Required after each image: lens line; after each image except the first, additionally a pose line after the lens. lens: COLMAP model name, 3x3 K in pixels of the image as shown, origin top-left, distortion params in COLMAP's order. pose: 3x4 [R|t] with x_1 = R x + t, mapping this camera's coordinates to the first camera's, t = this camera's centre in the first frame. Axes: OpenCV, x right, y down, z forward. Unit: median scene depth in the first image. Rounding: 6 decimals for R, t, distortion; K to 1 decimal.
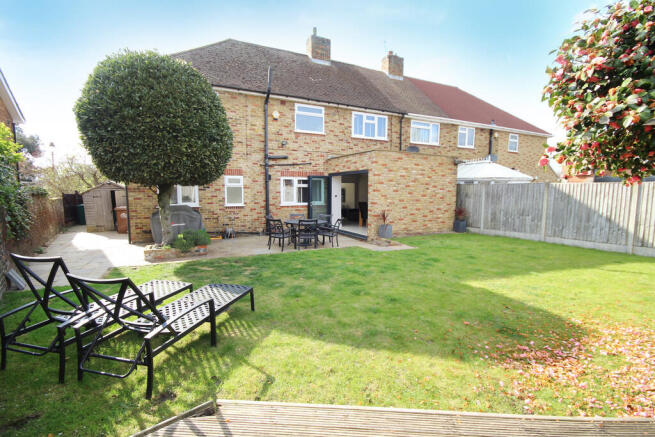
lens RADIAL K [[305.2, 0, 326.6], [0, 305.2, 219.4], [0, 0, 1]] dist [0.000049, -0.000227]
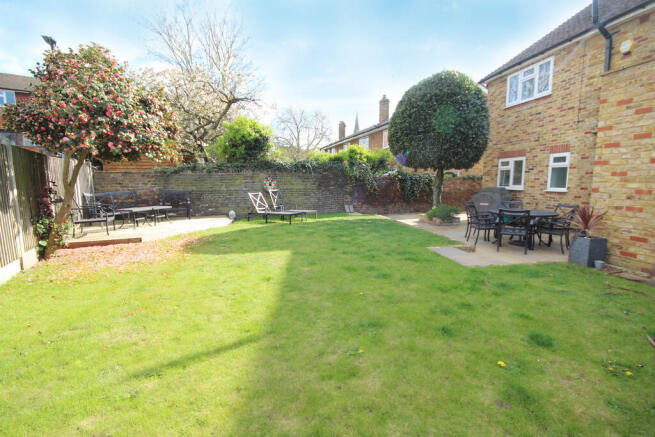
lens RADIAL K [[305.2, 0, 326.0], [0, 305.2, 218.6], [0, 0, 1]] dist [0.000049, -0.000227]
pose [[-0.229870, 0.117864, -0.966058, 0.630705], [-0.096141, 0.985034, 0.143056, -0.029899], [0.968461, 0.125762, -0.215098, 0.603015]]
